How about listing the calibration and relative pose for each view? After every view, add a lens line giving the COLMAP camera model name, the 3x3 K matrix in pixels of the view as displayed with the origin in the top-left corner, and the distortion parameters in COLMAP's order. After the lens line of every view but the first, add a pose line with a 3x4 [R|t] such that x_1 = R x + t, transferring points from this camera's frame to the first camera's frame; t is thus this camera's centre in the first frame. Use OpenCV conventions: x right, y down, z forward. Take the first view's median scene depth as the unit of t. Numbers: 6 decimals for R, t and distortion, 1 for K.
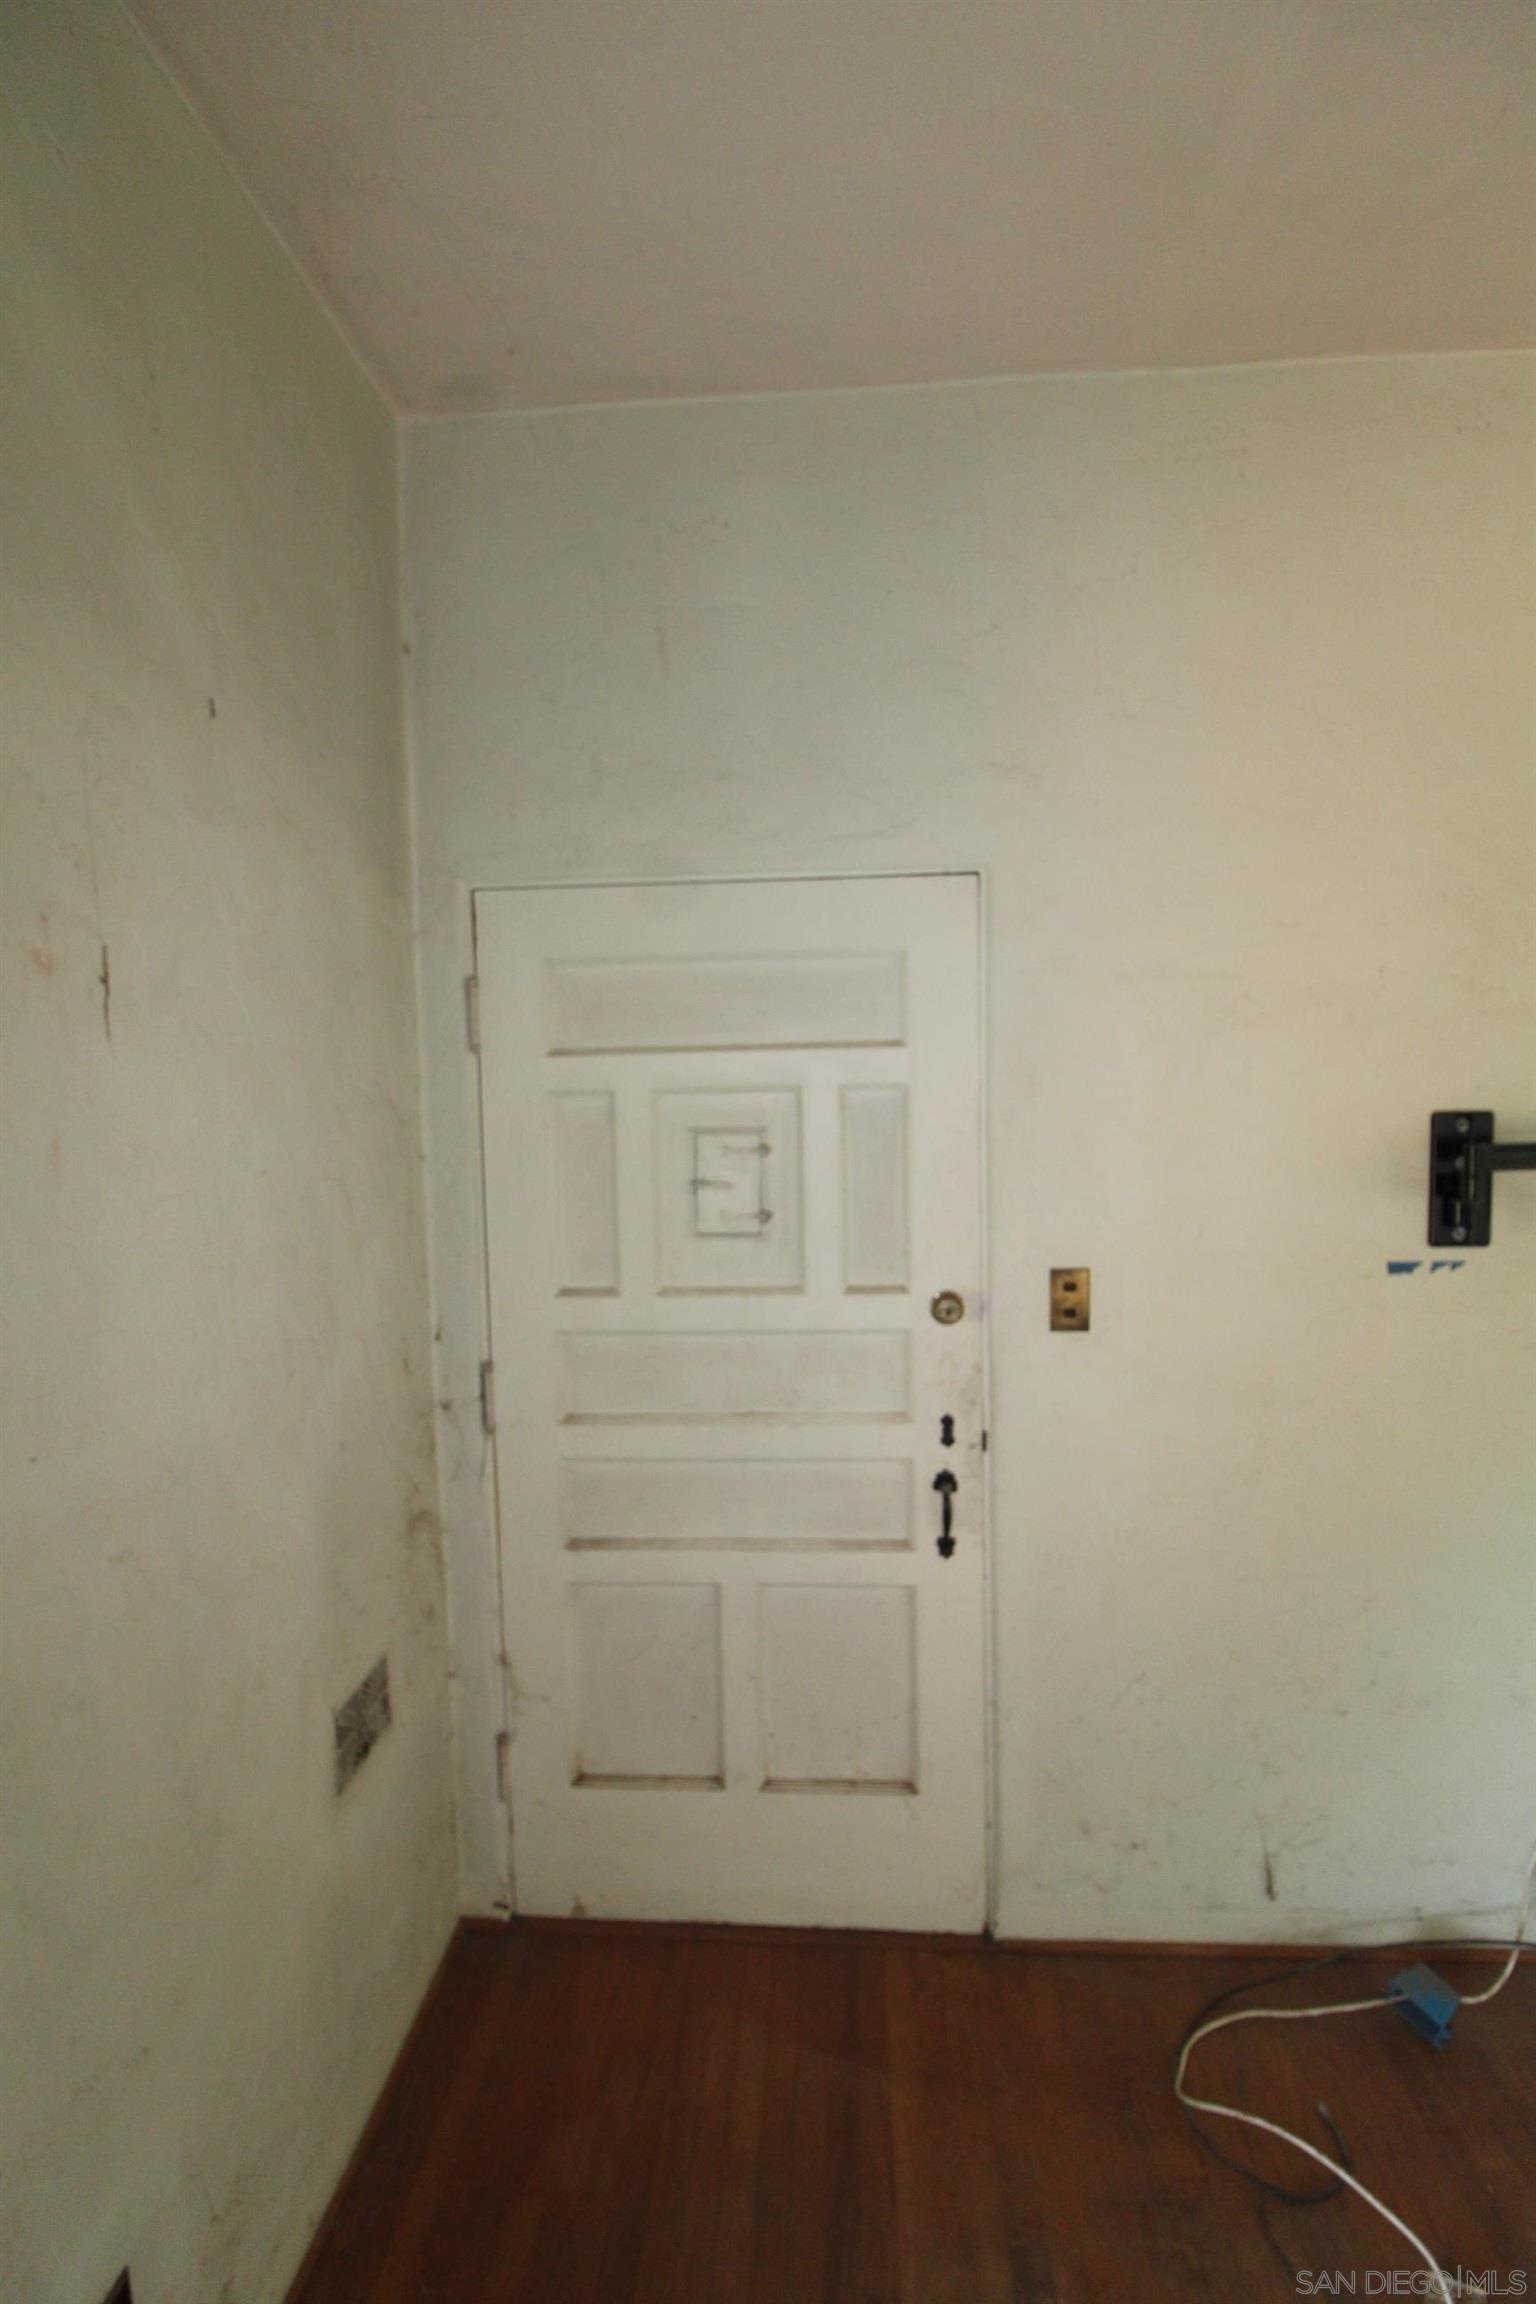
lens RADIAL K [[1067.2, 0, 764.2], [0, 1067.2, 1168.7], [0, 0, 1]] dist [-0.003492, -0.008997]
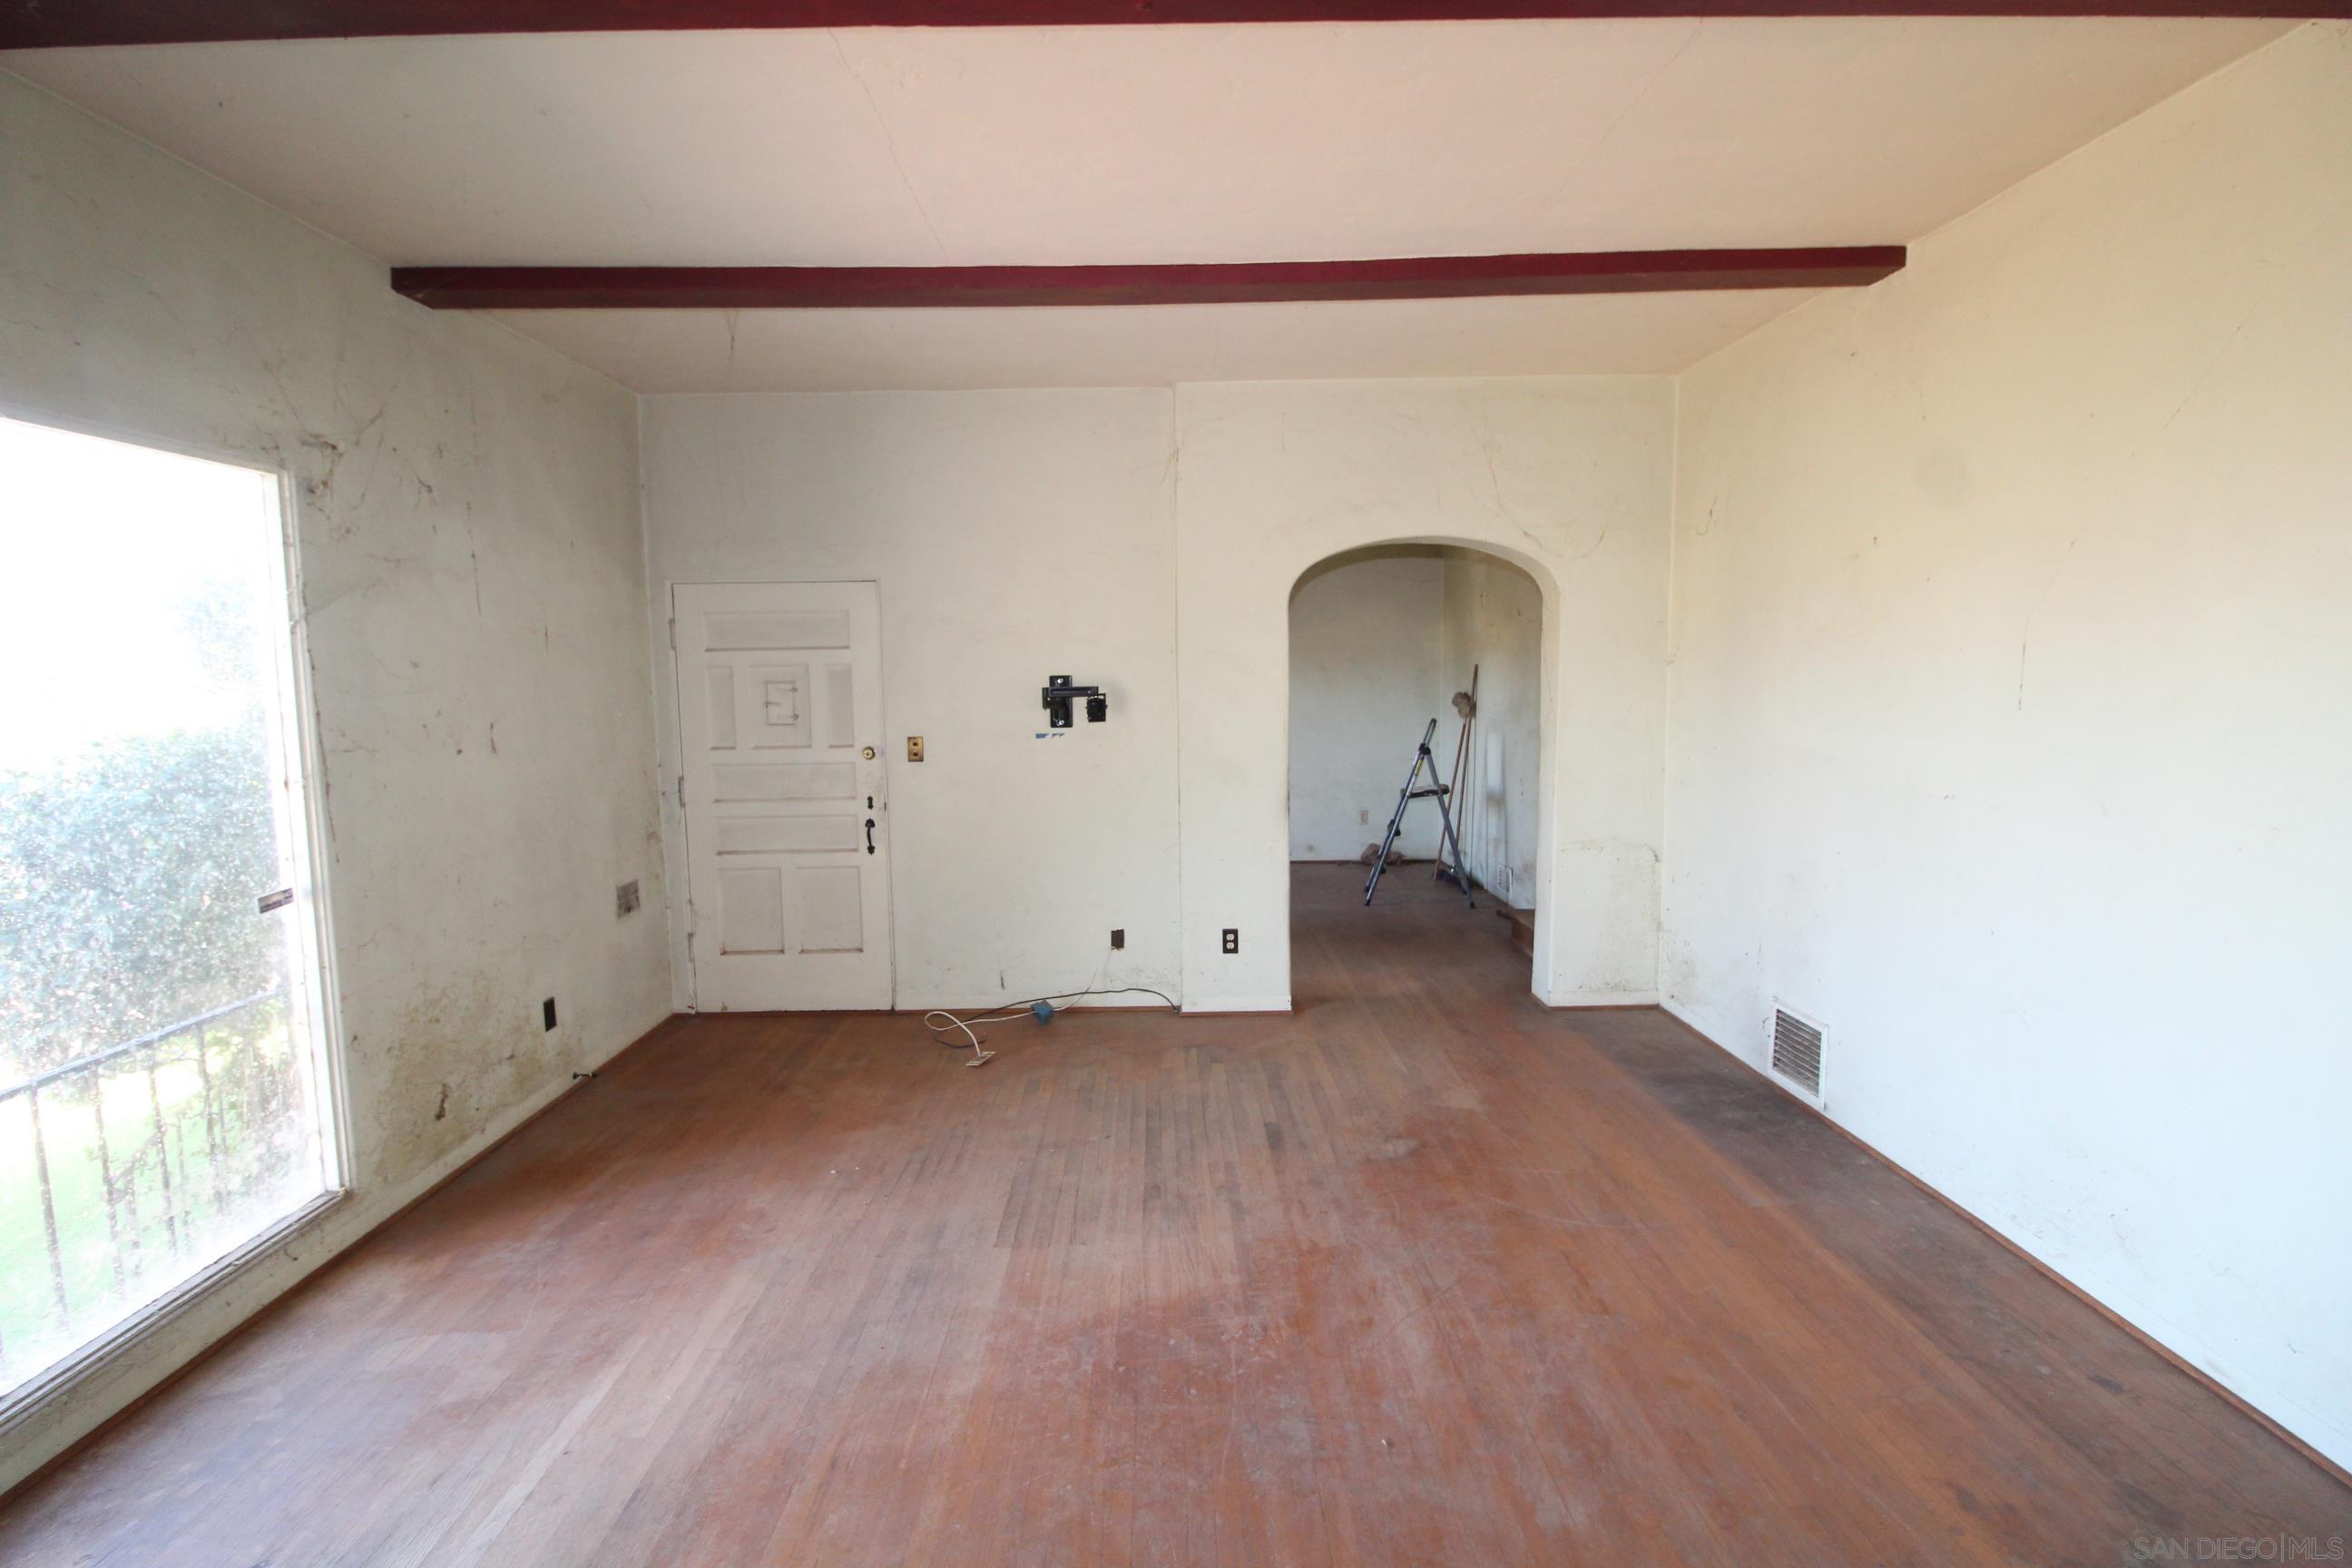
lens RADIAL K [[1089.4, 0, 1164.4], [0, 1089.4, 769.7], [0, 0, 1]] dist [-0.003492, -0.008997]
pose [[0.996706, -0.001410, 0.081088, 0.649267], [-0.000669, 0.999672, 0.025608, 0.102034], [-0.081097, -0.025578, 0.996378, -1.591714]]
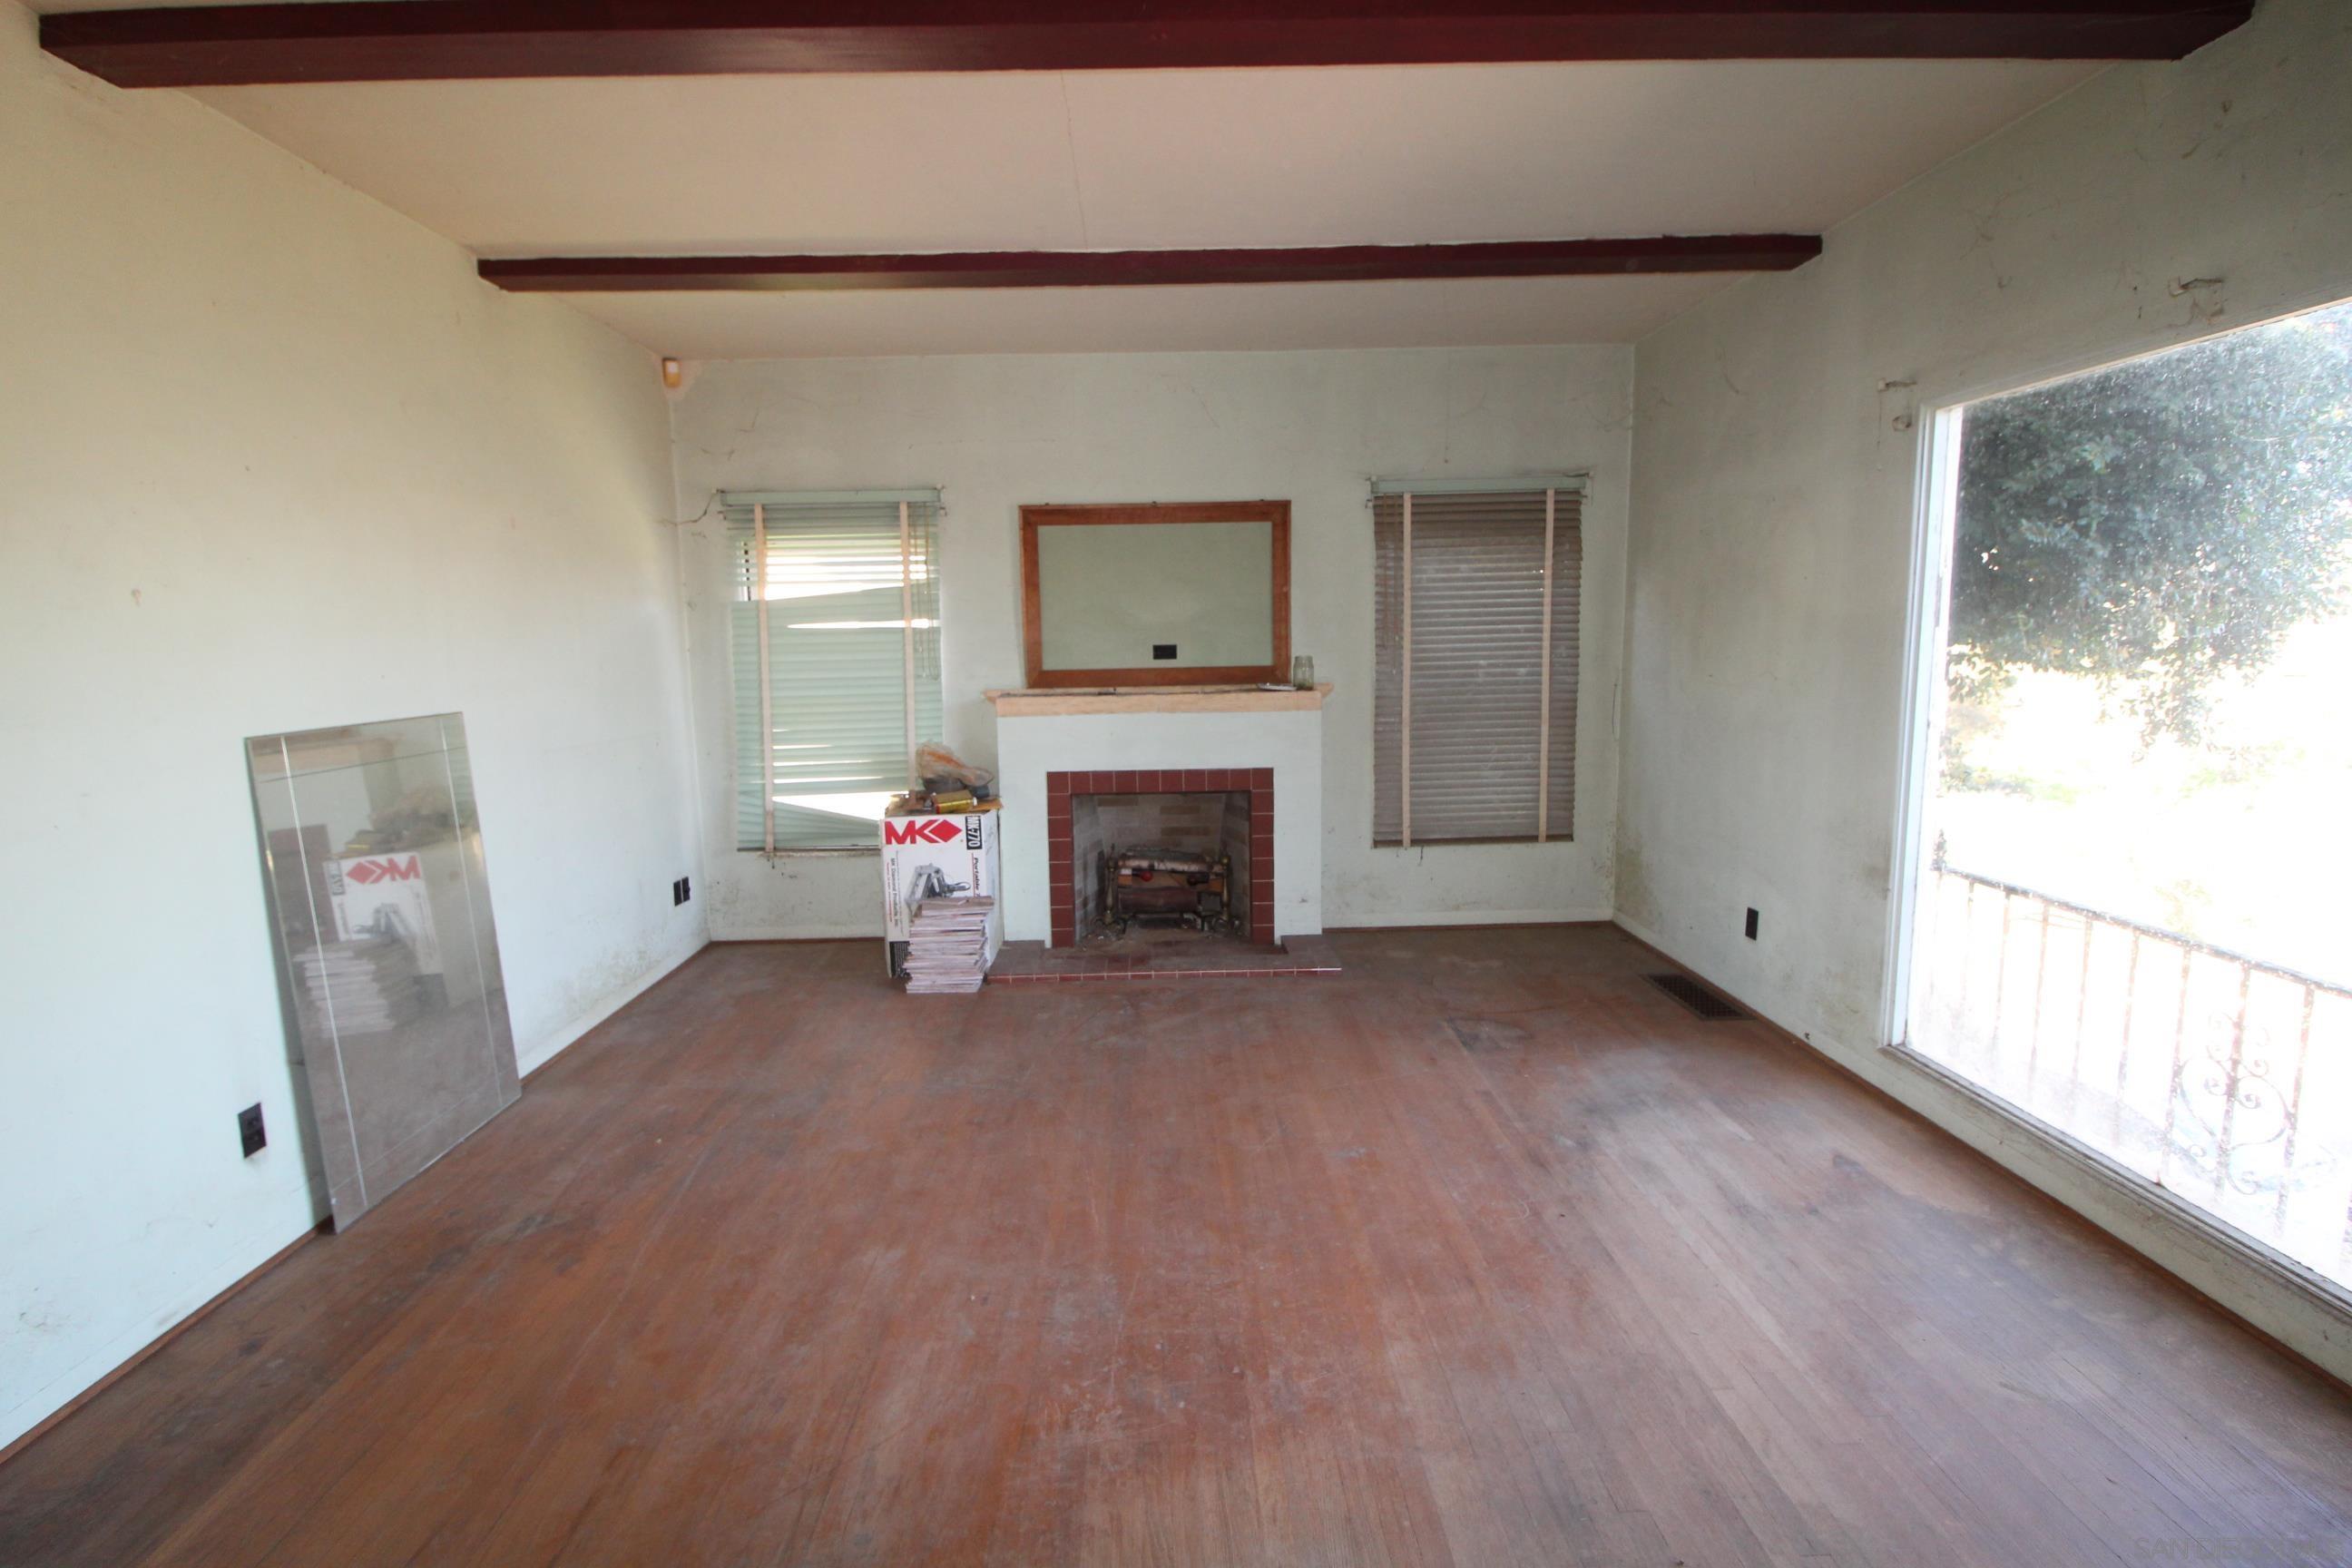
lens RADIAL K [[1089.4, 0, 1157.6], [0, 1089.4, 783.3], [0, 0, 1]] dist [-0.003492, -0.008997]
pose [[-0.995667, 0.052225, -0.076942, 0.839060], [0.035448, 0.978084, 0.205171, -0.015604], [0.085971, 0.201555, -0.975697, 0.636952]]
